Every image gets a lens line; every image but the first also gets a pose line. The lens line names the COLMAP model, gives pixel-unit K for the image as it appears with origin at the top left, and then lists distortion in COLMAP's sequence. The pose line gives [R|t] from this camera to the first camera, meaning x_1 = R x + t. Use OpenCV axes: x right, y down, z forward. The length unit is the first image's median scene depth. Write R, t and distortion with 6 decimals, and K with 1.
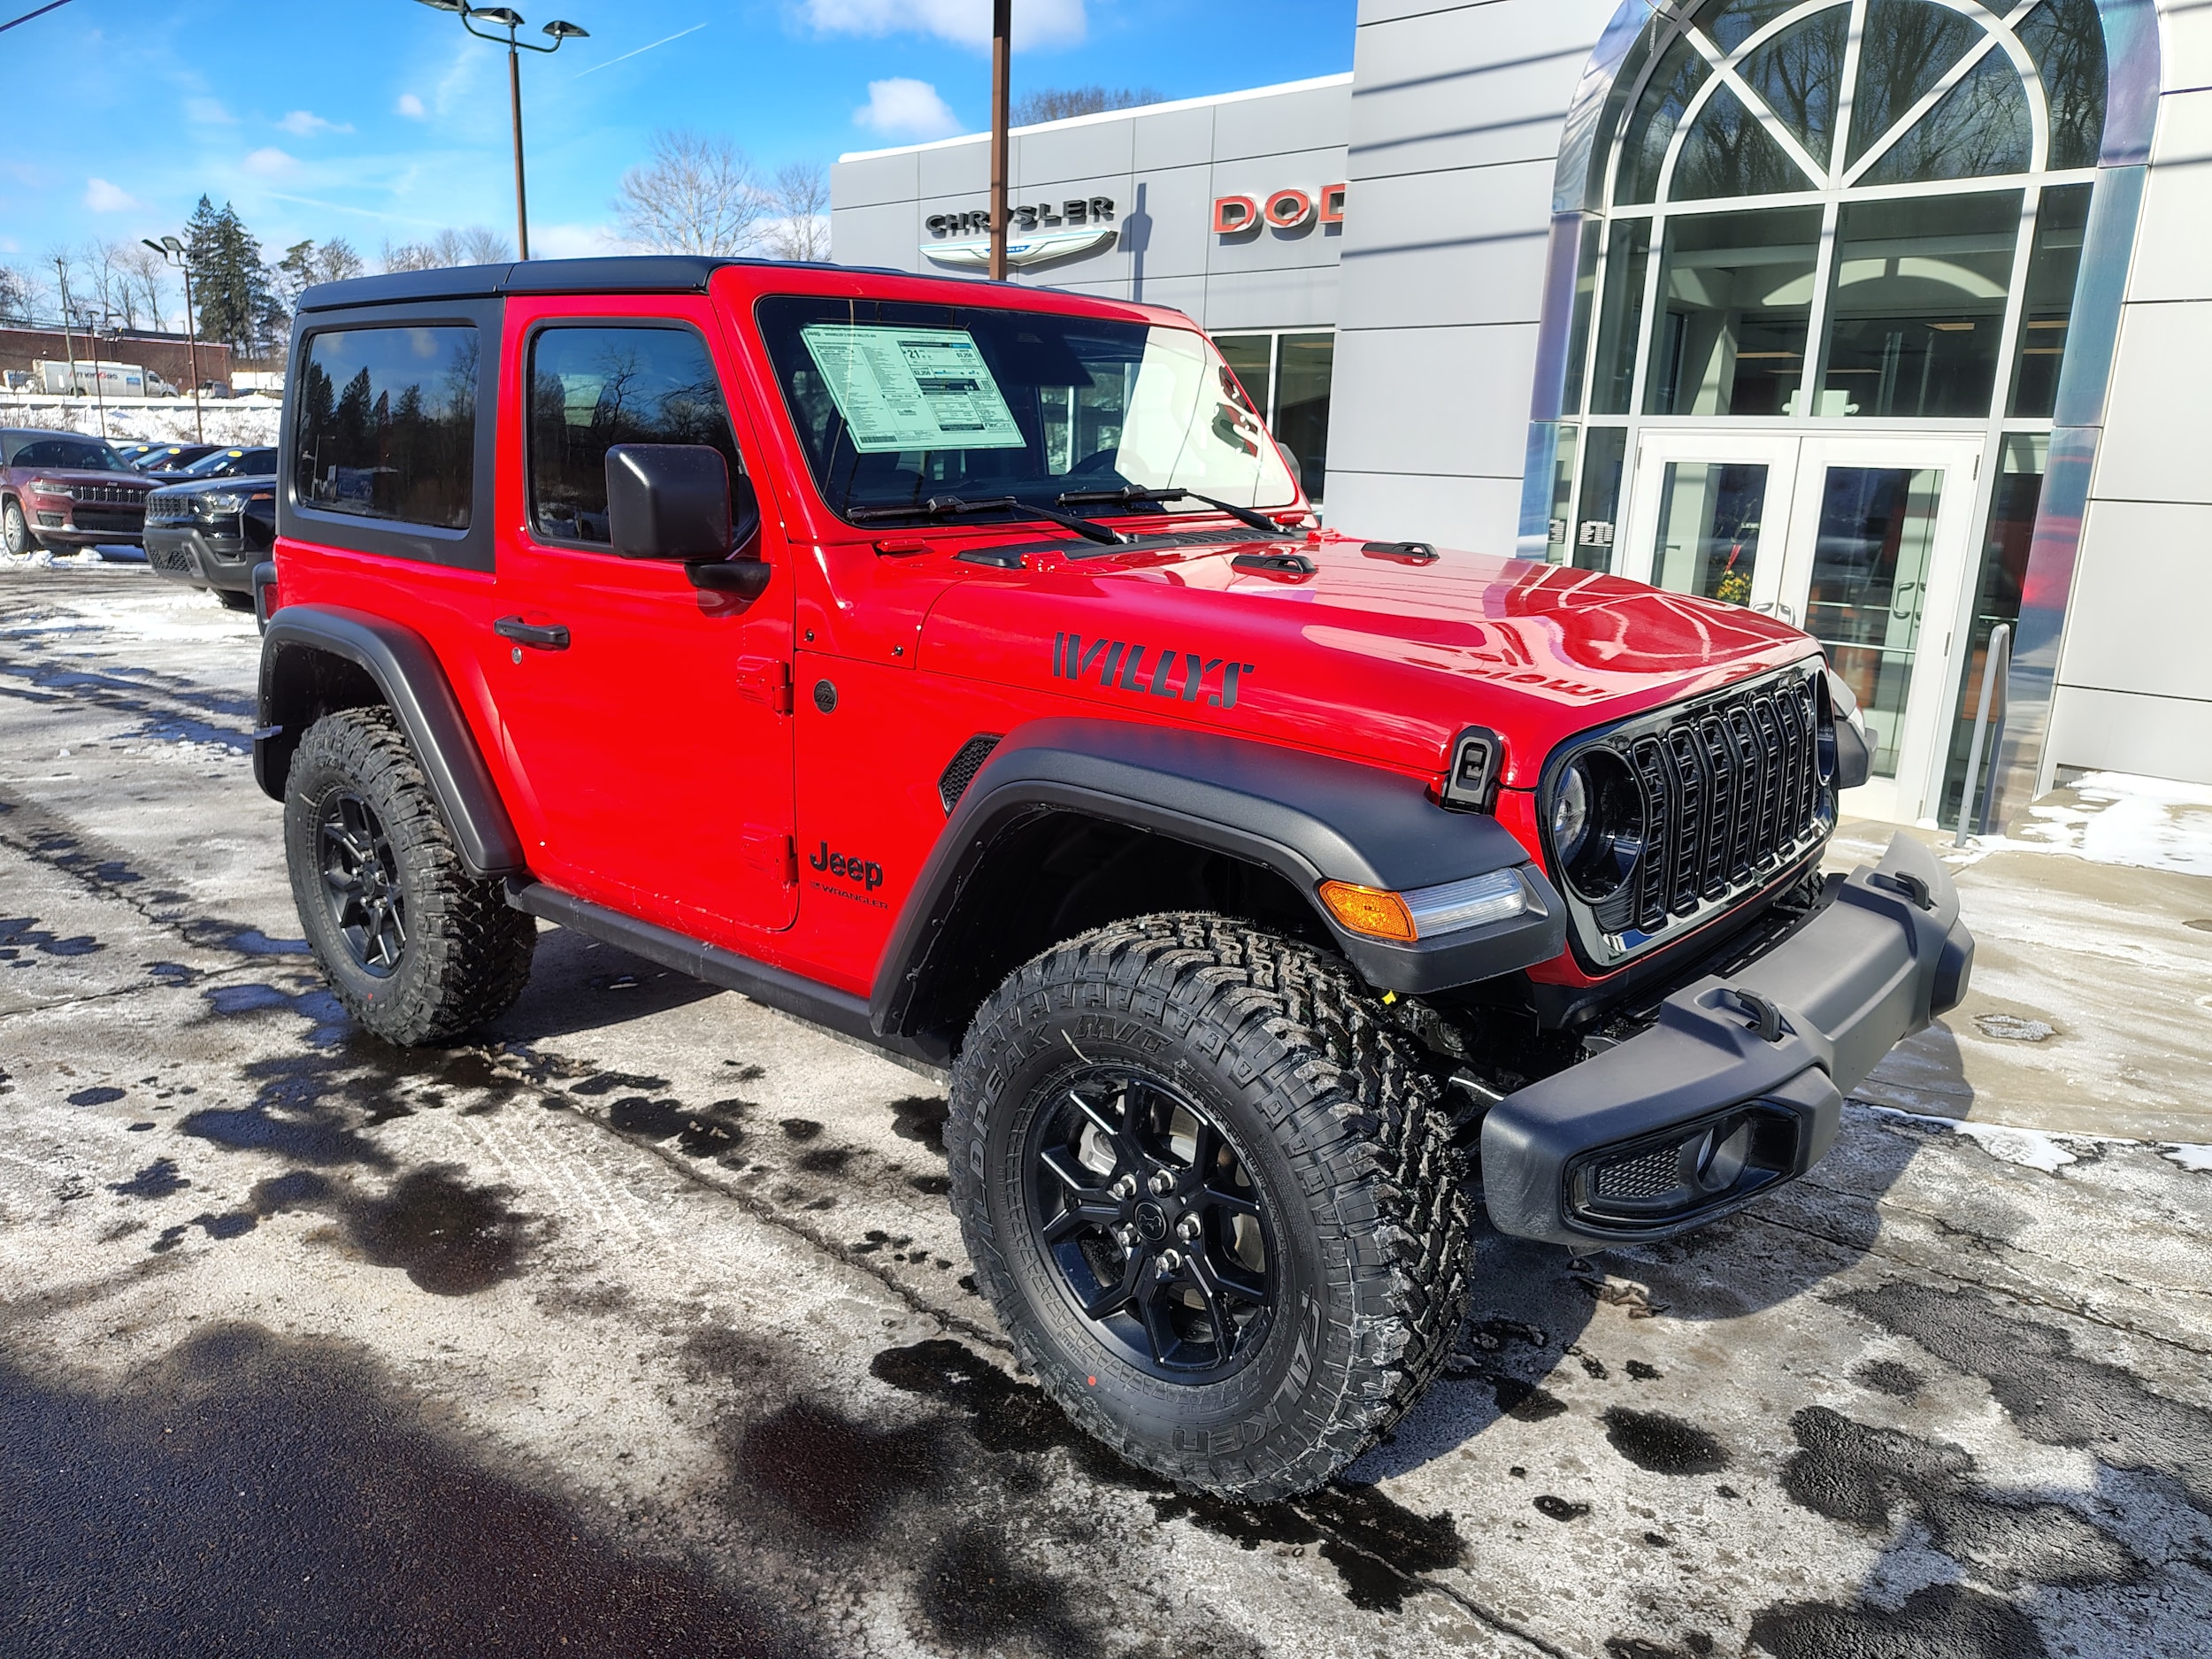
lens RADIAL K [[1517.5, 0, 1097.2], [0, 1517.5, 820.5], [0, 0, 1]] dist [0.028744, -0.027426]
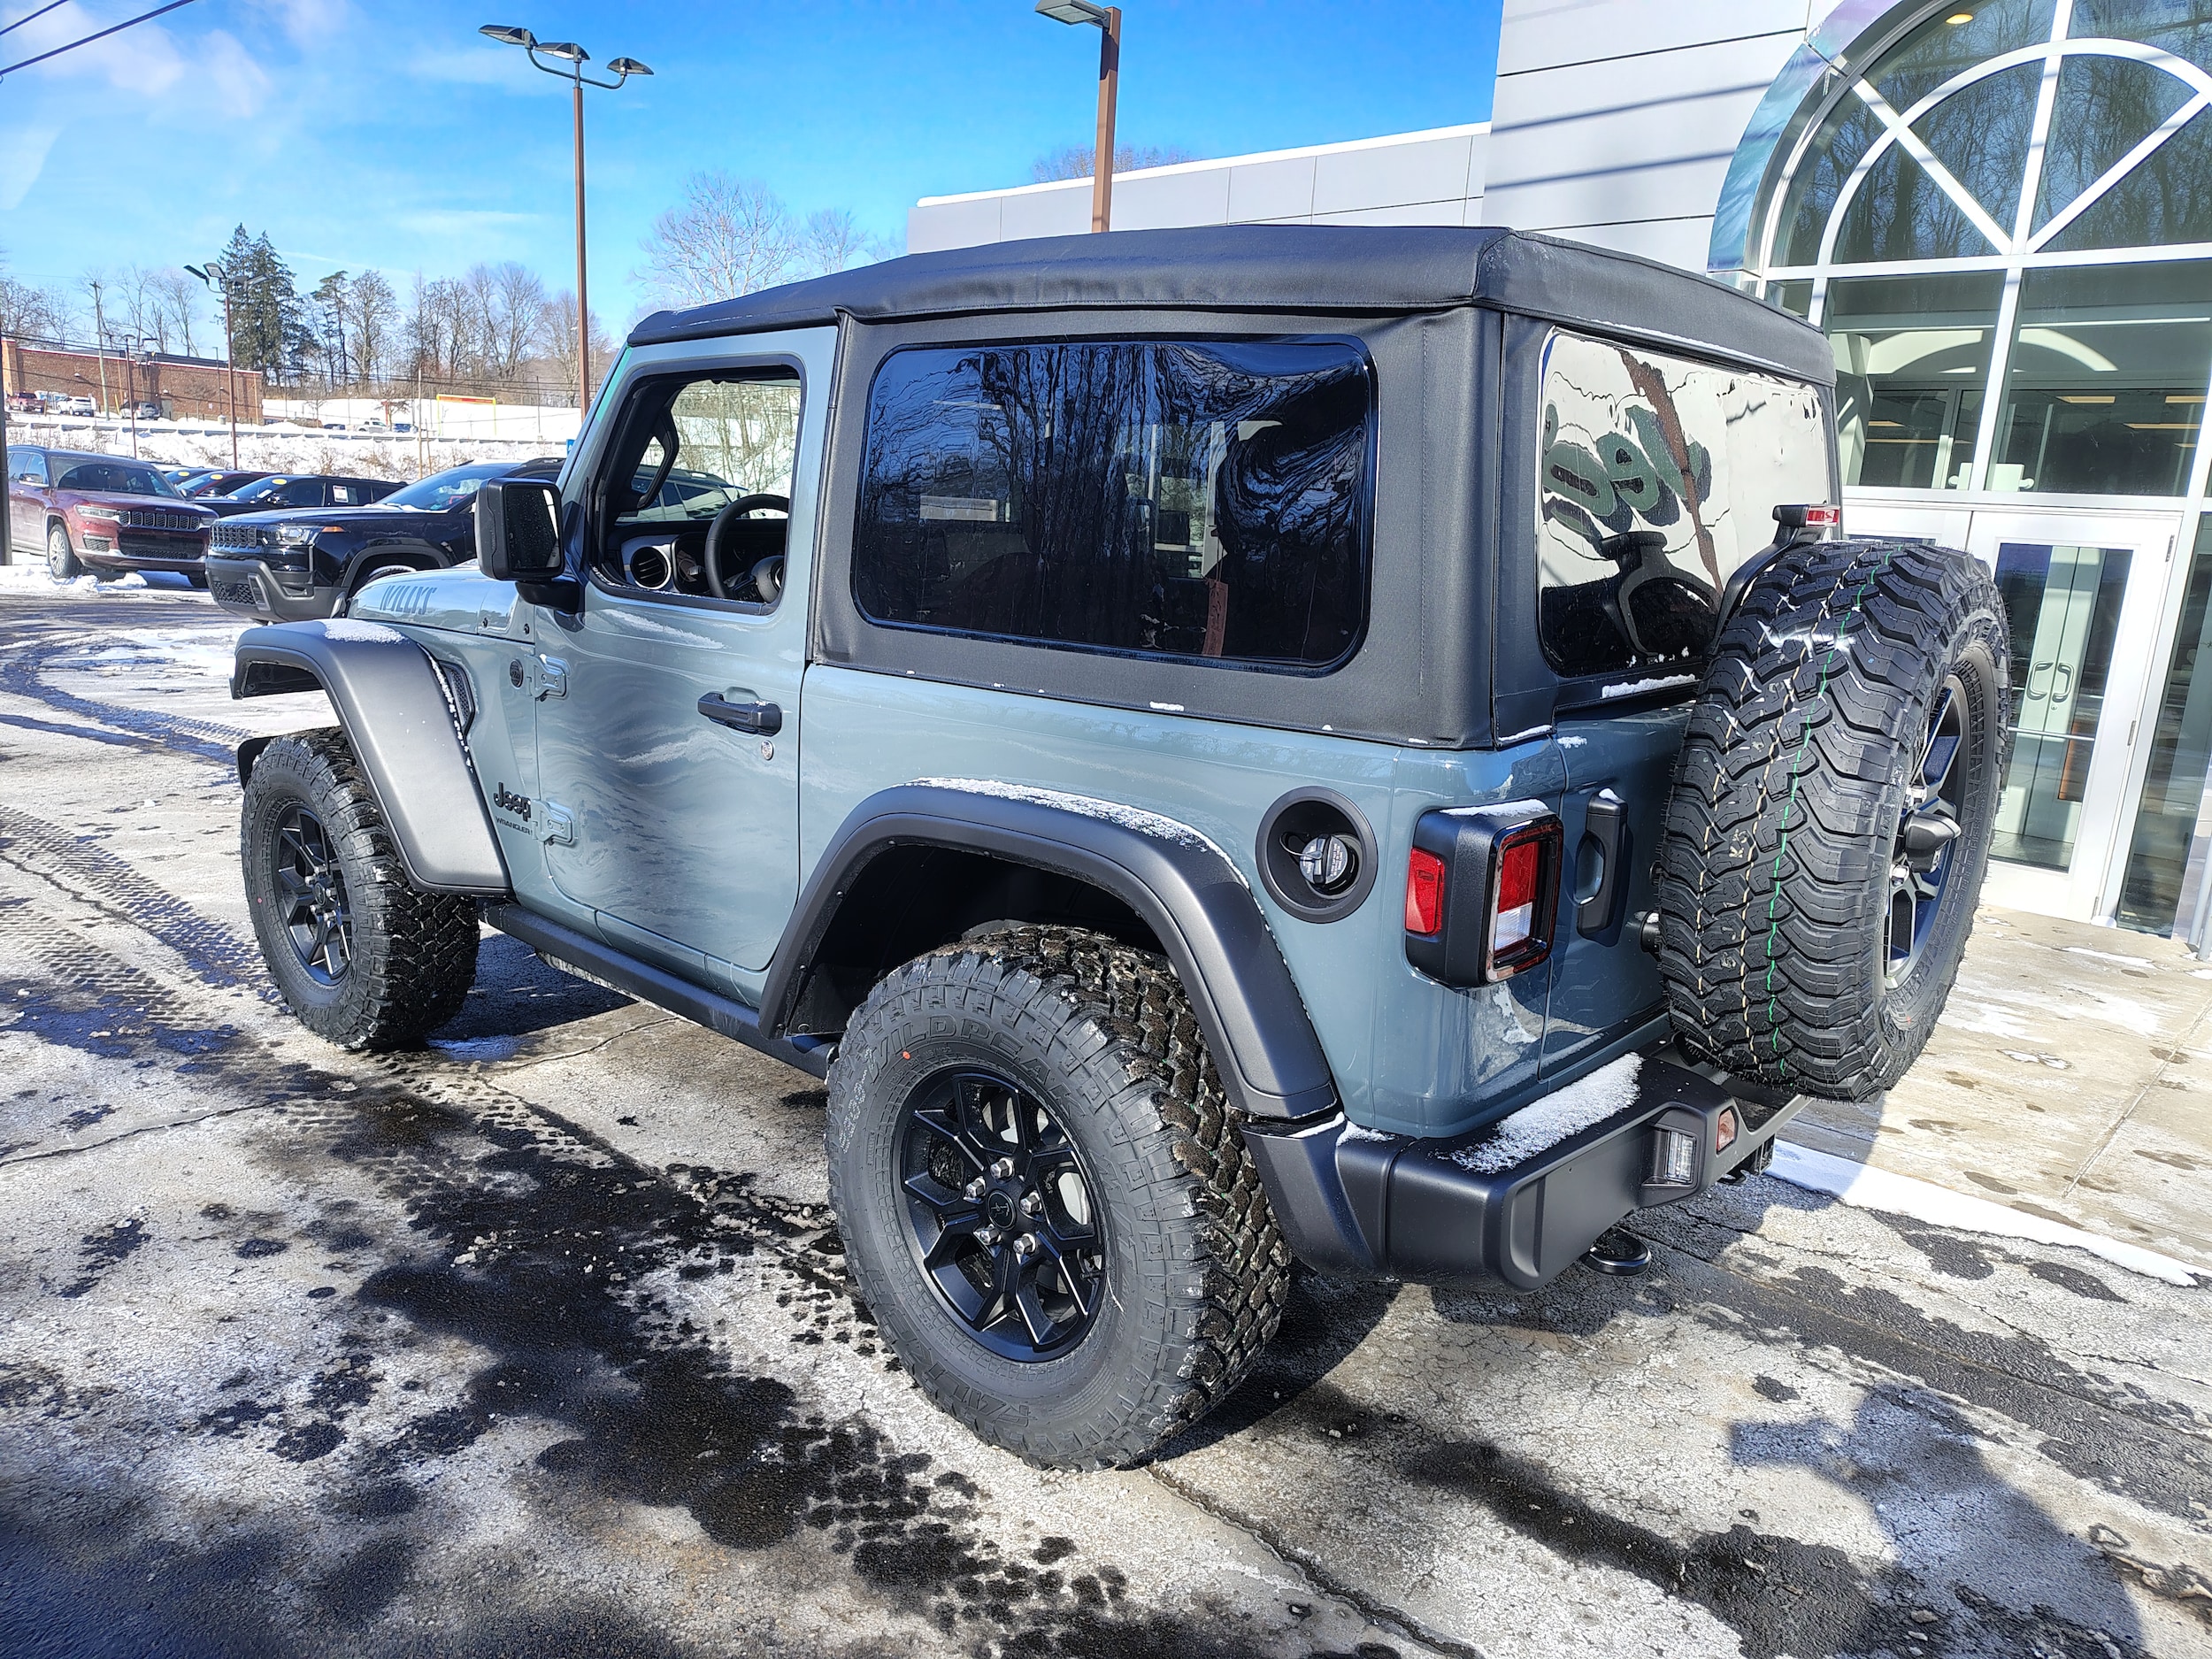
lens RADIAL K [[1517.5, 0, 1109.3], [0, 1517.5, 823.6], [0, 0, 1]] dist [0.028744, -0.027426]
pose [[0.999646, 0.026535, 0.001726, -0.034636], [-0.026476, 0.999246, -0.028392, -0.007565], [-0.002478, 0.028336, 0.999595, 0.026731]]
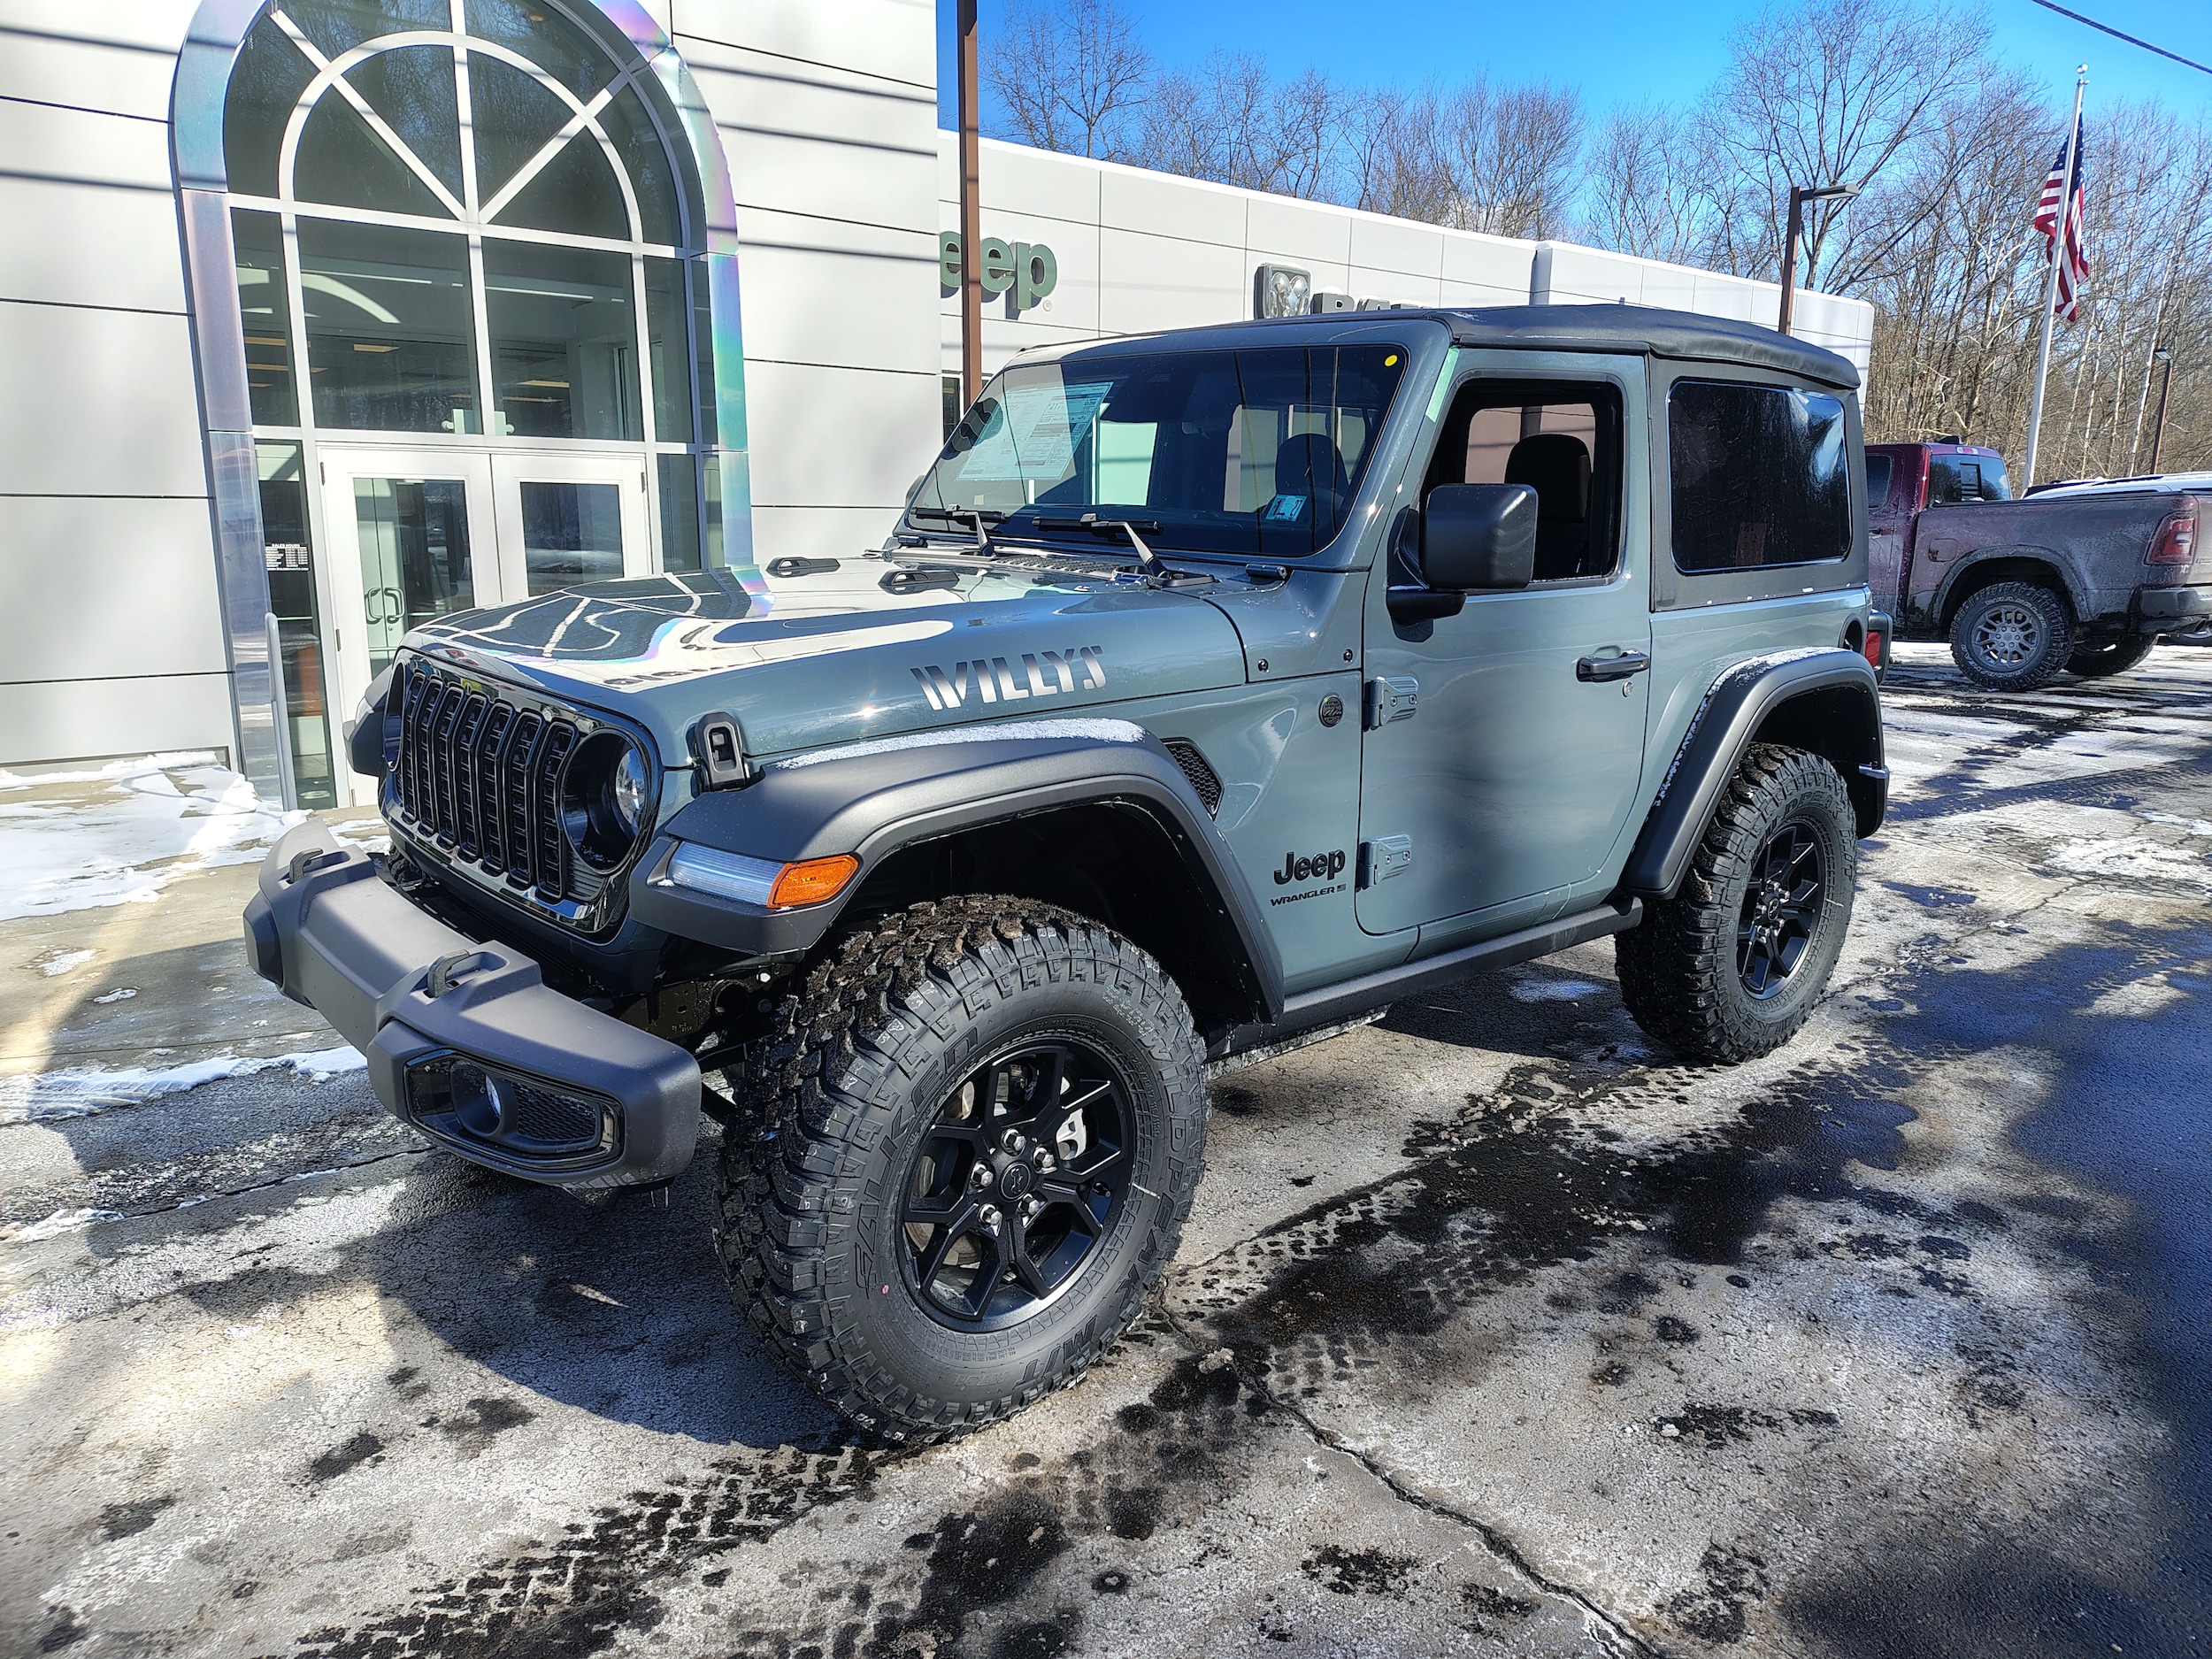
lens RADIAL K [[1517.5, 0, 1108.2], [0, 1517.5, 814.4], [0, 0, 1]] dist [0.028744, -0.027426]
pose [[0.143369, -0.222313, 0.964377, -0.263531], [0.225834, 0.956083, 0.186827, -0.053387], [-0.963558, 0.191004, 0.187279, 0.205805]]
